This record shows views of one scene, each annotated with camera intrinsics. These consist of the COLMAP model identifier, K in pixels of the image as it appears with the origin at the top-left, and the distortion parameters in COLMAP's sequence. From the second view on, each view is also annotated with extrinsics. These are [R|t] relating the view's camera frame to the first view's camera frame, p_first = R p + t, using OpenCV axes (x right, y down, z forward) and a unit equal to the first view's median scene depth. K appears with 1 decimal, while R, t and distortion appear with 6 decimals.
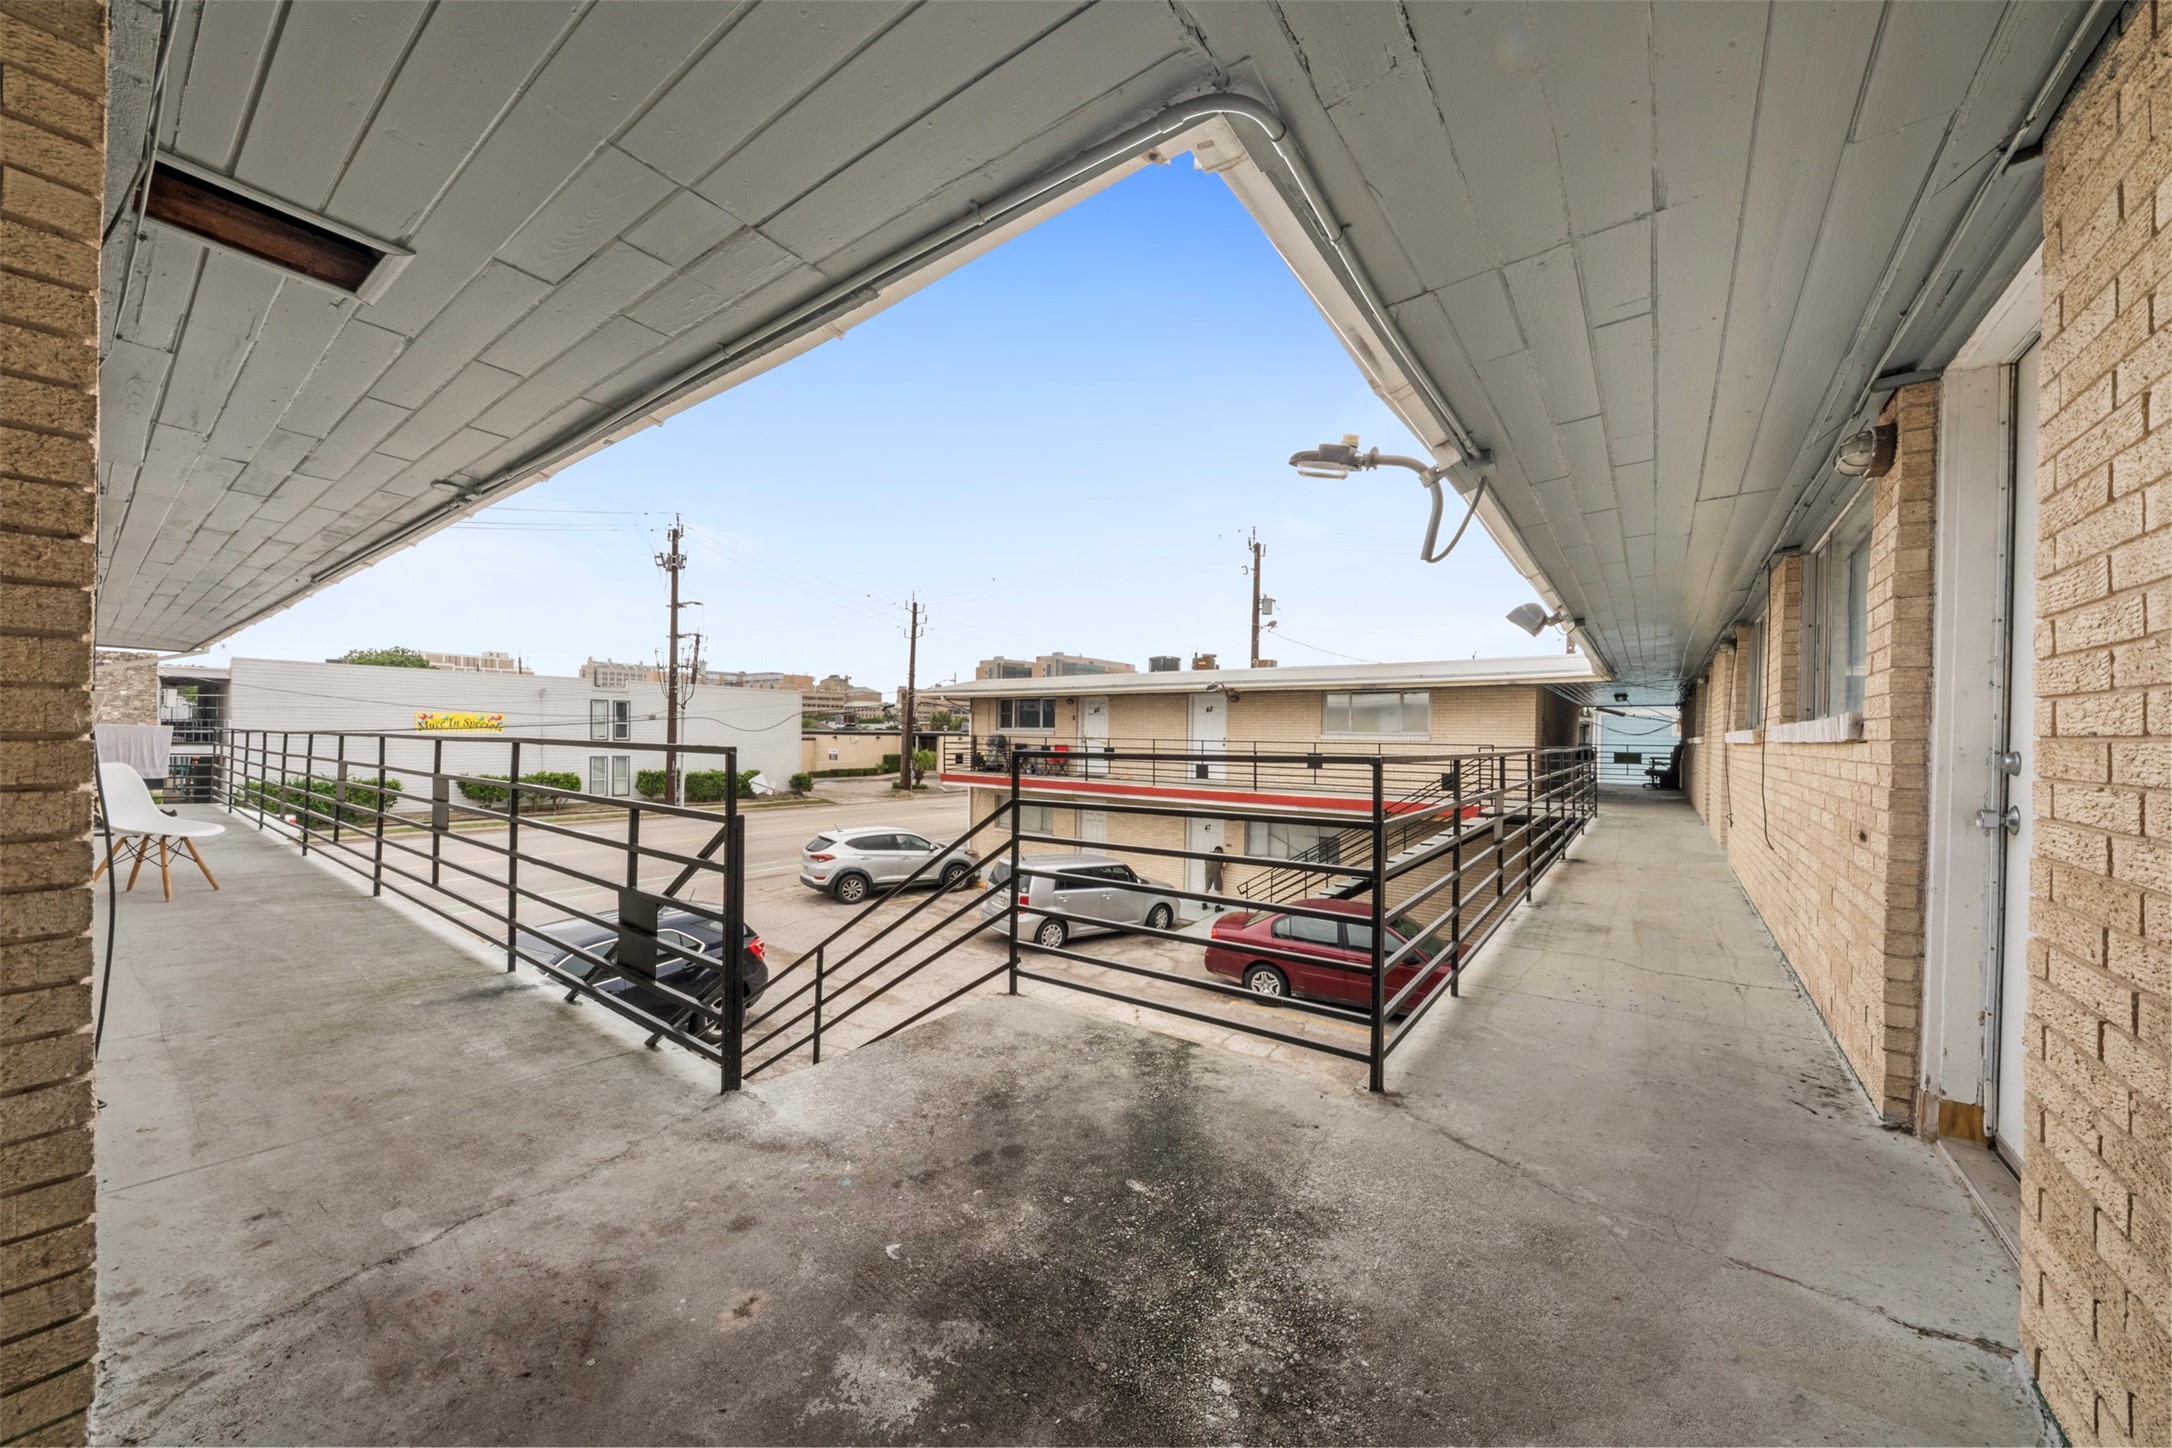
lens RADIAL K [[757.1, 0, 1082.8], [0, 757.1, 737.4], [0, 0, 1]] dist [0.003695, -0.002127]
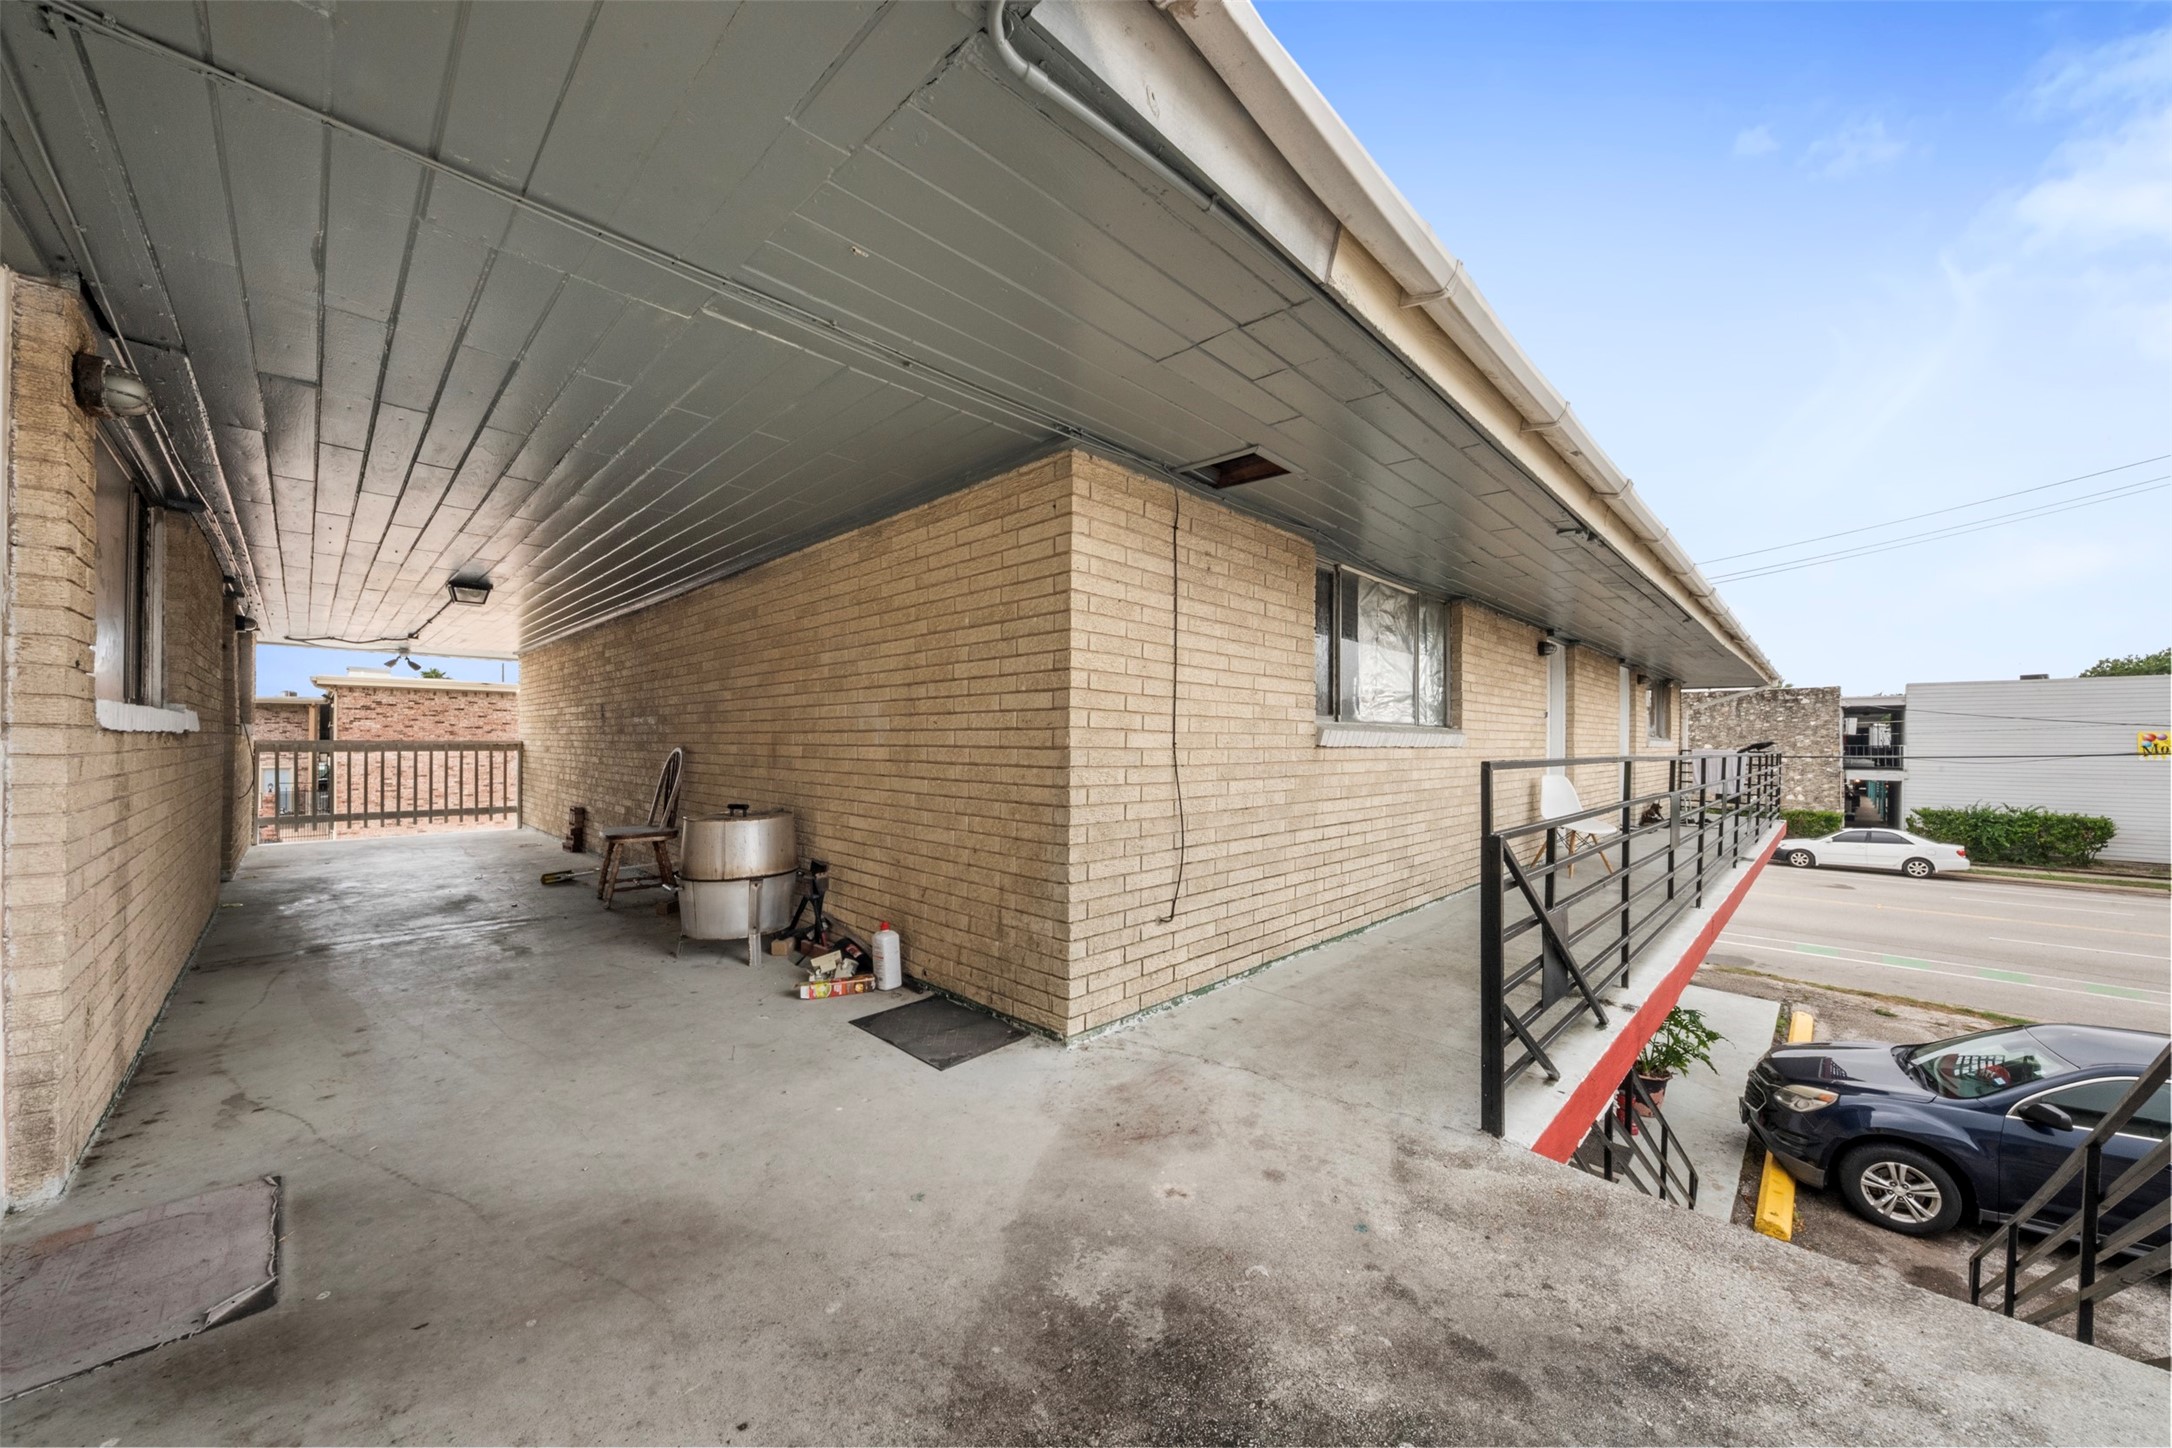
lens RADIAL K [[757.1, 0, 1076.5], [0, 757.1, 735.0], [0, 0, 1]] dist [0.003695, -0.002127]
pose [[-0.140286, -0.027582, -0.989727, 0.635763], [-0.010278, 0.999599, -0.026400, 0.013016], [0.990058, 0.006469, -0.140513, 0.746265]]
